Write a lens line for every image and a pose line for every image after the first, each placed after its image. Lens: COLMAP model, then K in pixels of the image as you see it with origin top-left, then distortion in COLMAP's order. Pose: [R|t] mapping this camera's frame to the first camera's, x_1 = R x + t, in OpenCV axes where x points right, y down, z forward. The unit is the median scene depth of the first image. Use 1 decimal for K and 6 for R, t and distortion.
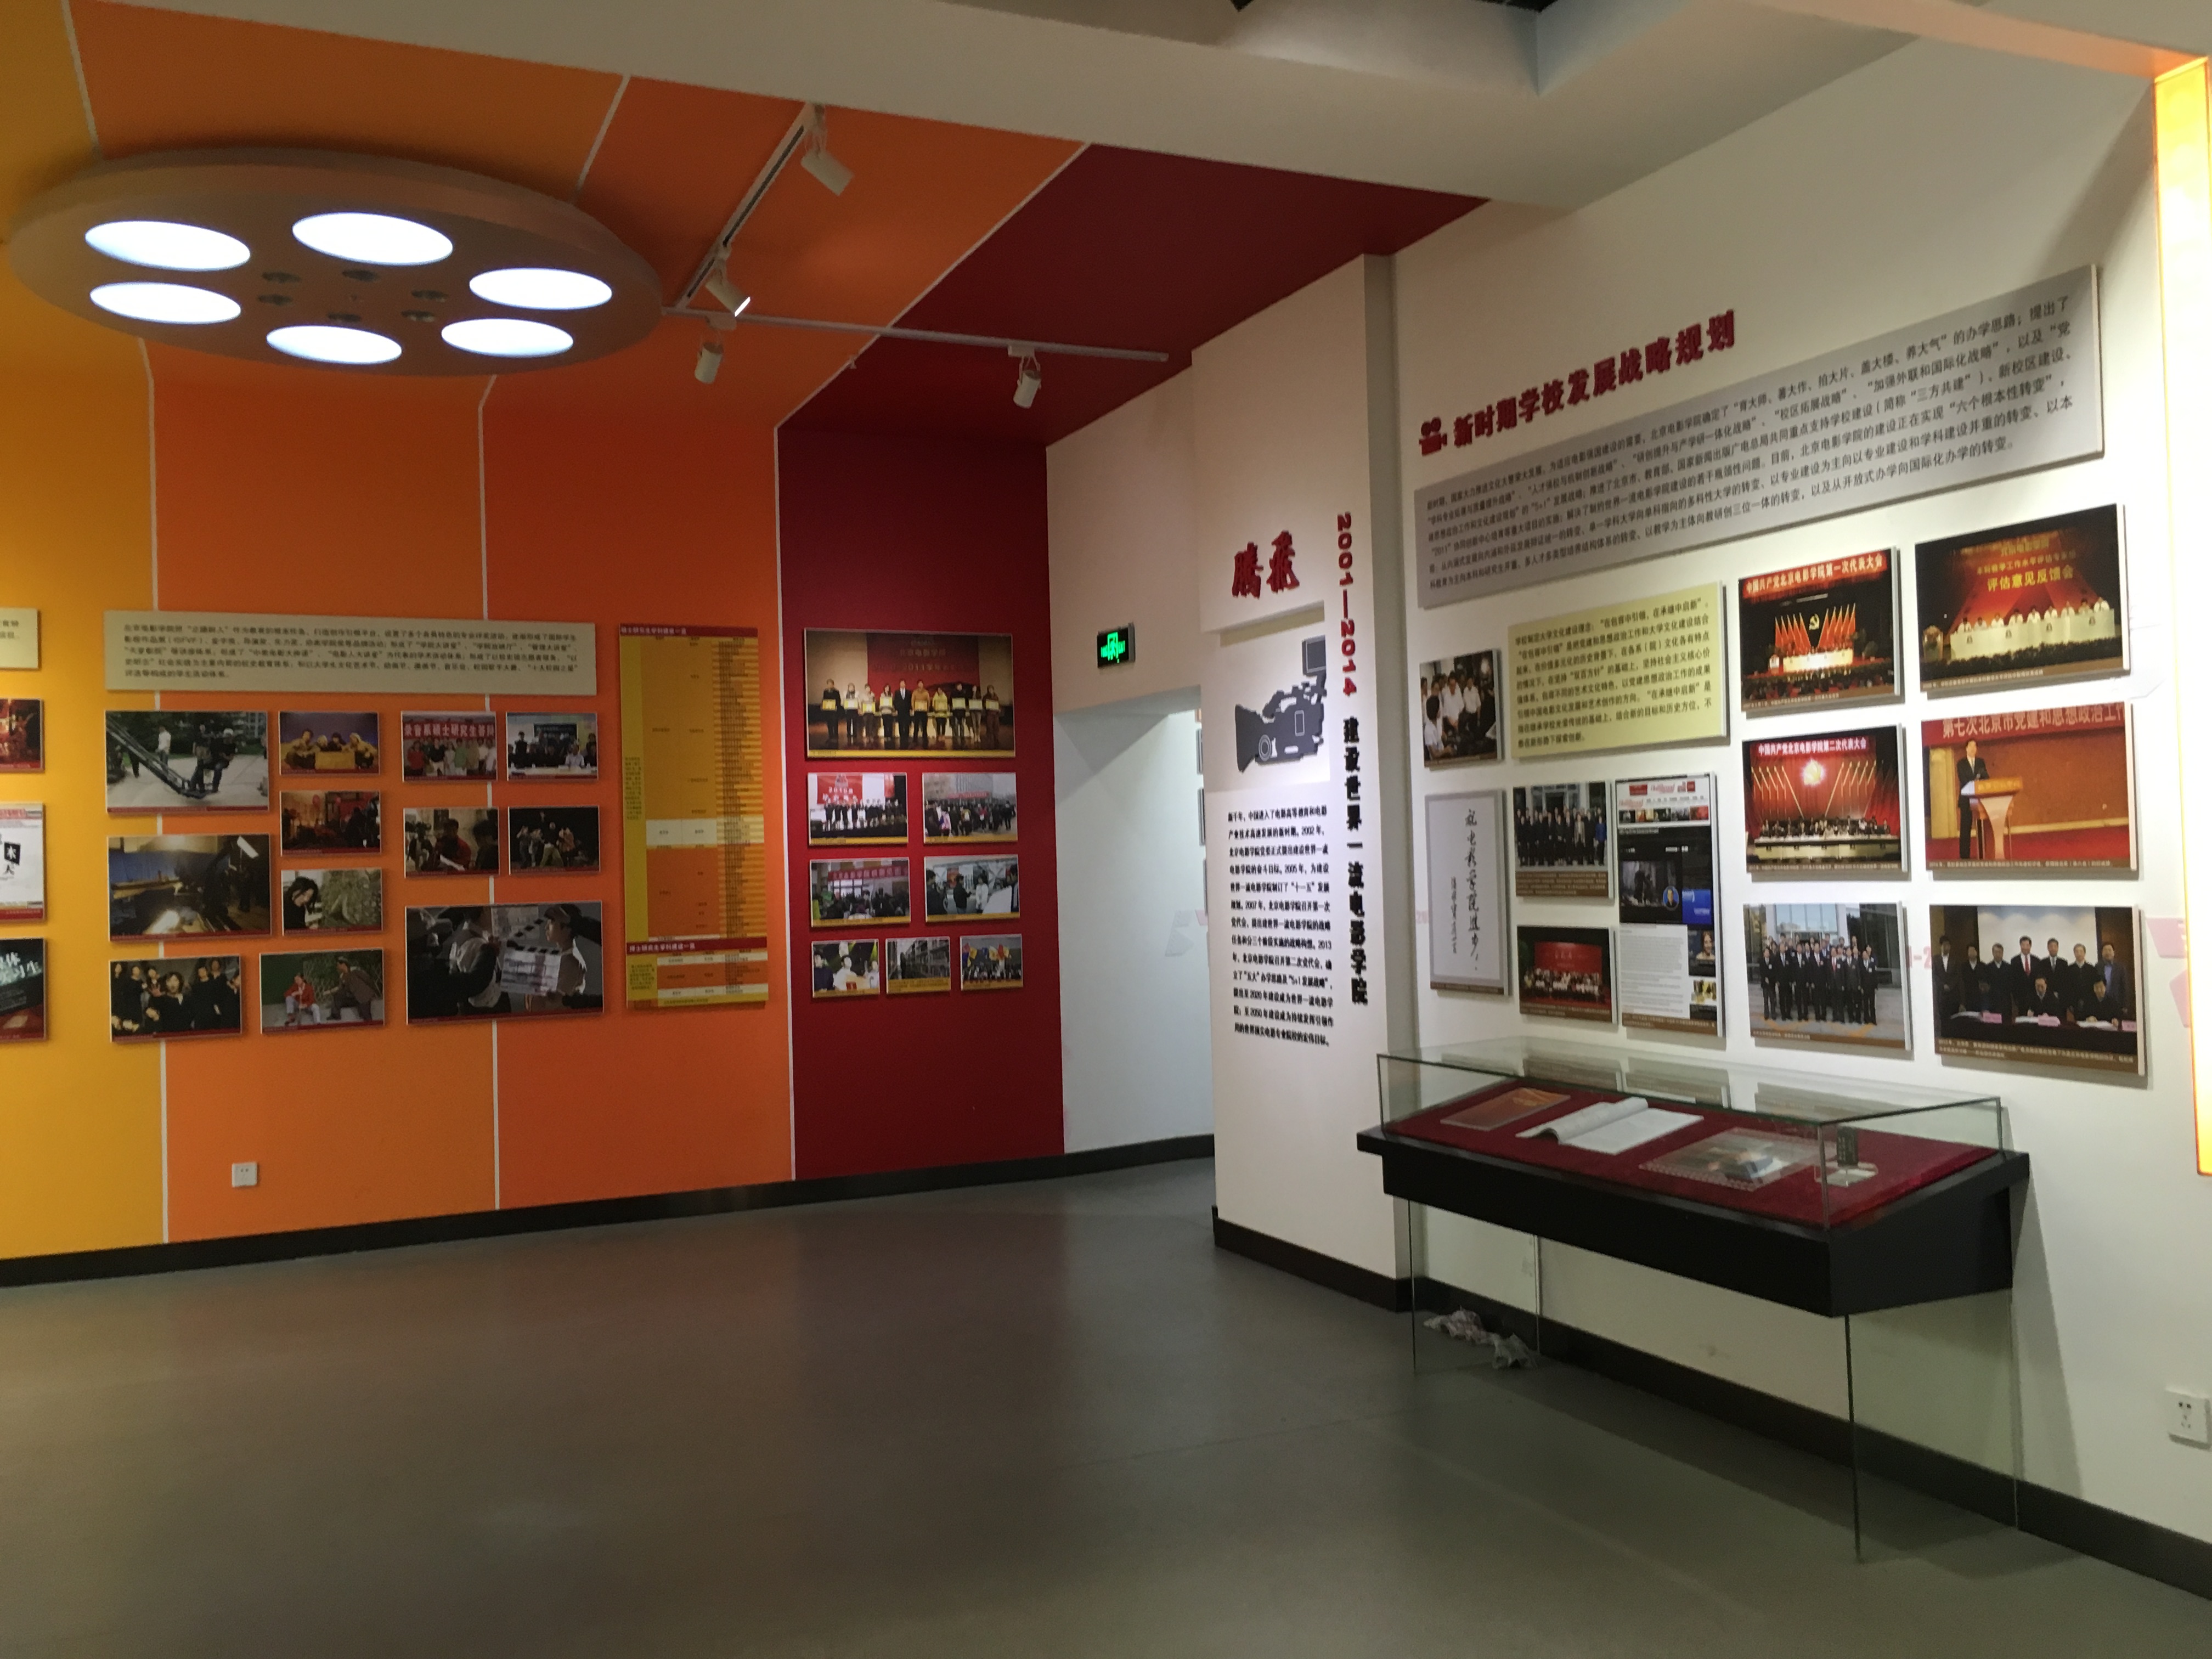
lens RADIAL K [[1891.0, 0, 1108.0], [0, 1891.0, 822.7], [0, 0, 1]] dist [0.043849, -0.000280]
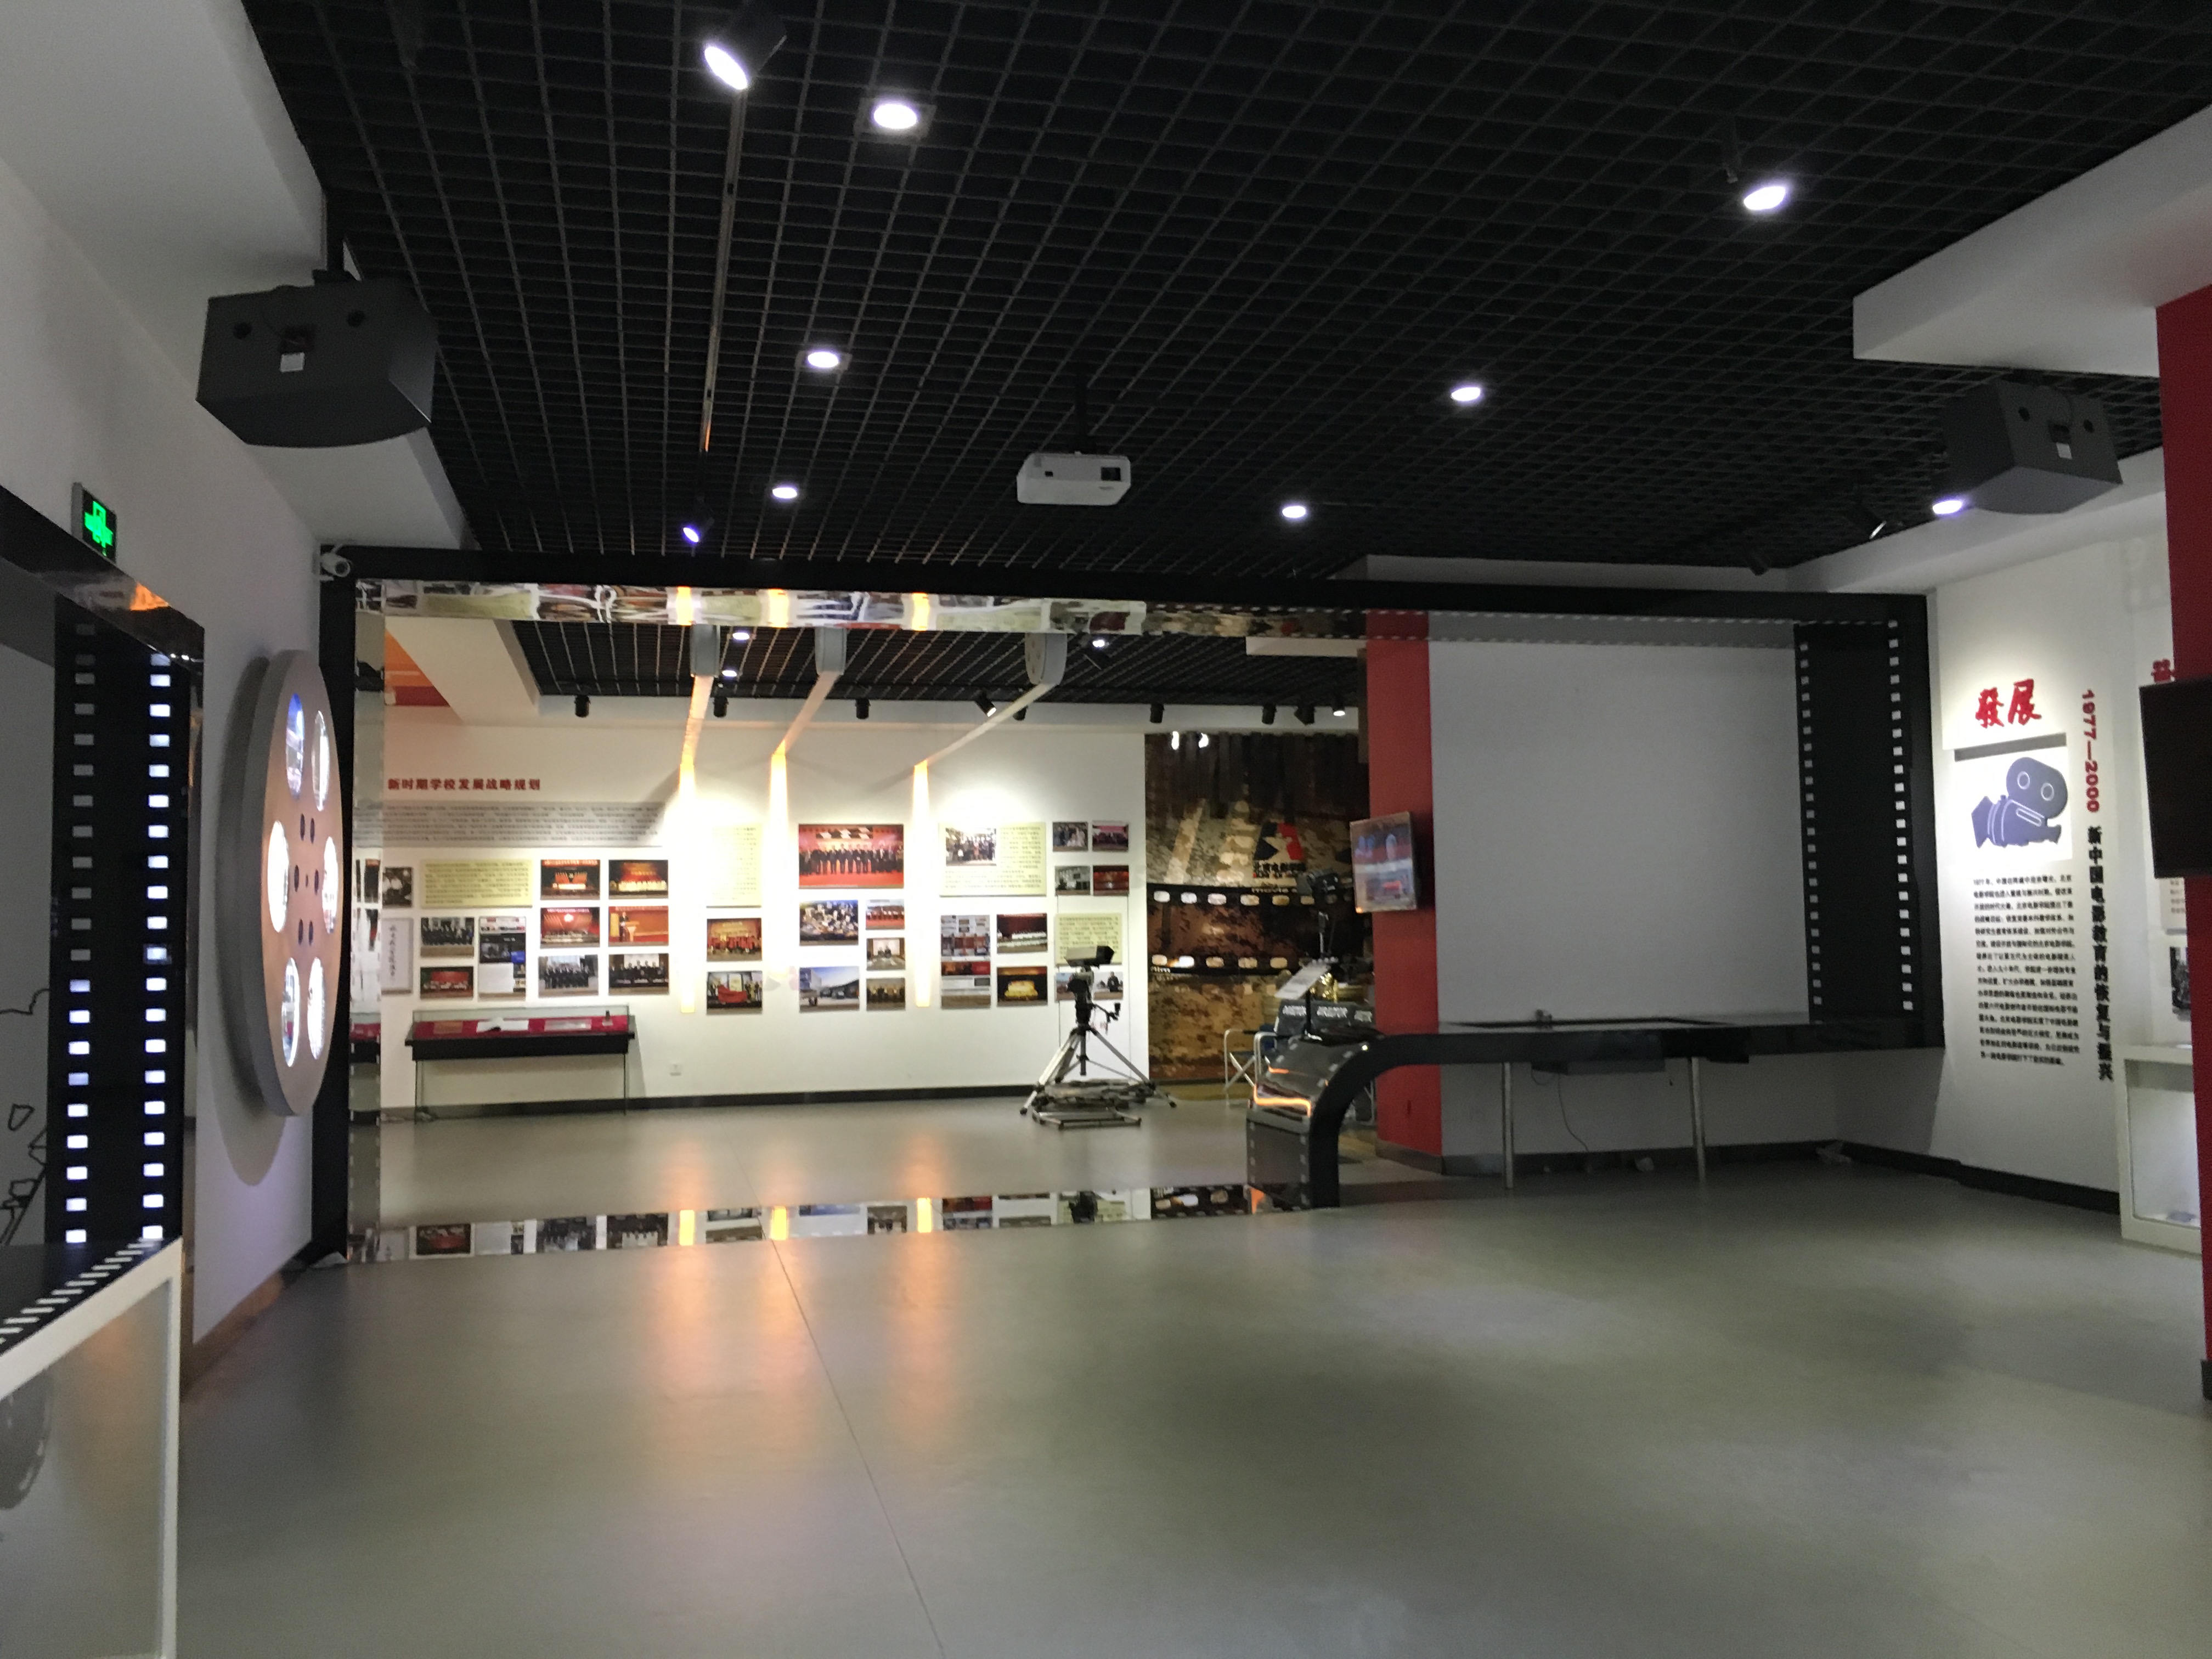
lens RADIAL K [[1891.0, 0, 1108.4], [0, 1891.0, 825.7], [0, 0, 1]] dist [0.043849, -0.000280]
pose [[0.181395, 0.088093, 0.979457, -2.725619], [-0.006762, 0.996068, -0.088335, 0.100969], [-0.983387, 0.009401, 0.181277, -0.586450]]
